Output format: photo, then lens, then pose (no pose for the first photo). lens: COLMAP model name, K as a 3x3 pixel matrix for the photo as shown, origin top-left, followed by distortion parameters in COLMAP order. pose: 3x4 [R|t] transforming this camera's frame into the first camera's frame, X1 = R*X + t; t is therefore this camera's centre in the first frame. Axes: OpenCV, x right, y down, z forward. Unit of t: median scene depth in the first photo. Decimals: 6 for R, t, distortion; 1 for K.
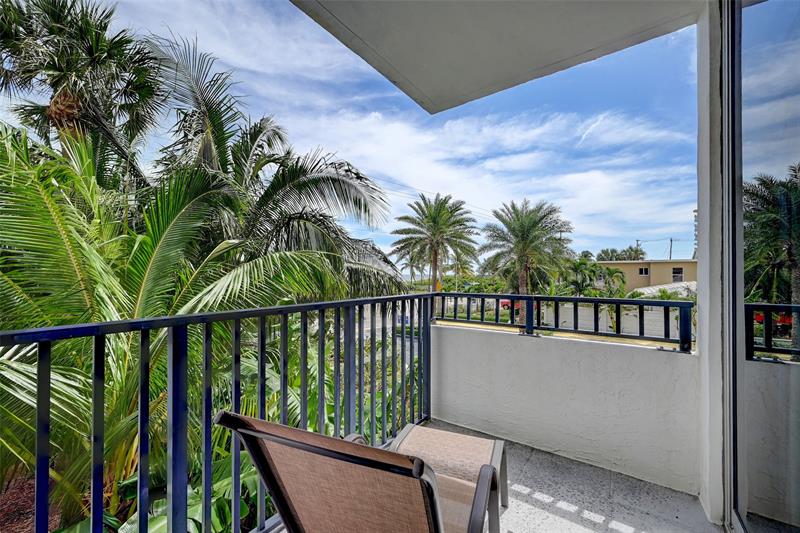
lens RADIAL K [[318.6, 0, 398.5], [0, 318.6, 270.4], [0, 0, 1]] dist [0.001809, 0.000112]
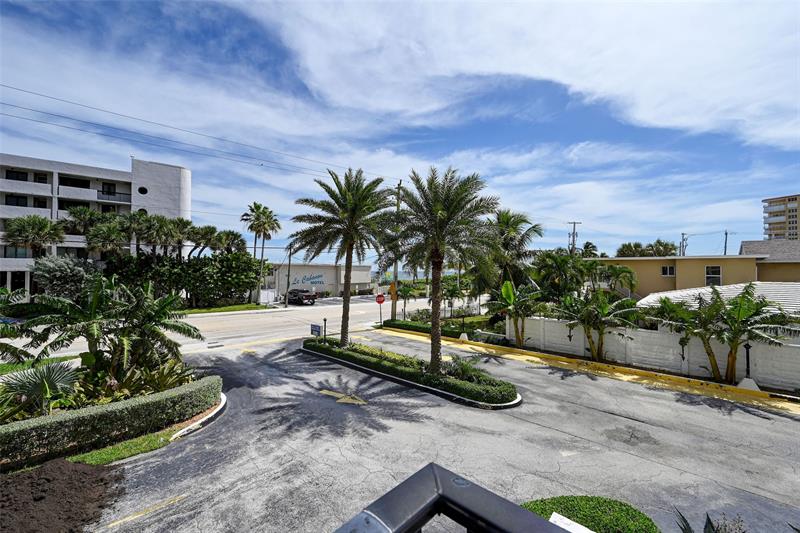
lens RADIAL K [[315.2, 0, 396.9], [0, 315.2, 265.8], [0, 0, 1]] dist [0.001500, -0.000037]
pose [[0.993207, 0.003954, -0.116290, 0.317192], [-0.004567, 0.999977, -0.005008, -0.004186], [0.116268, 0.005505, 0.993203, 0.243330]]
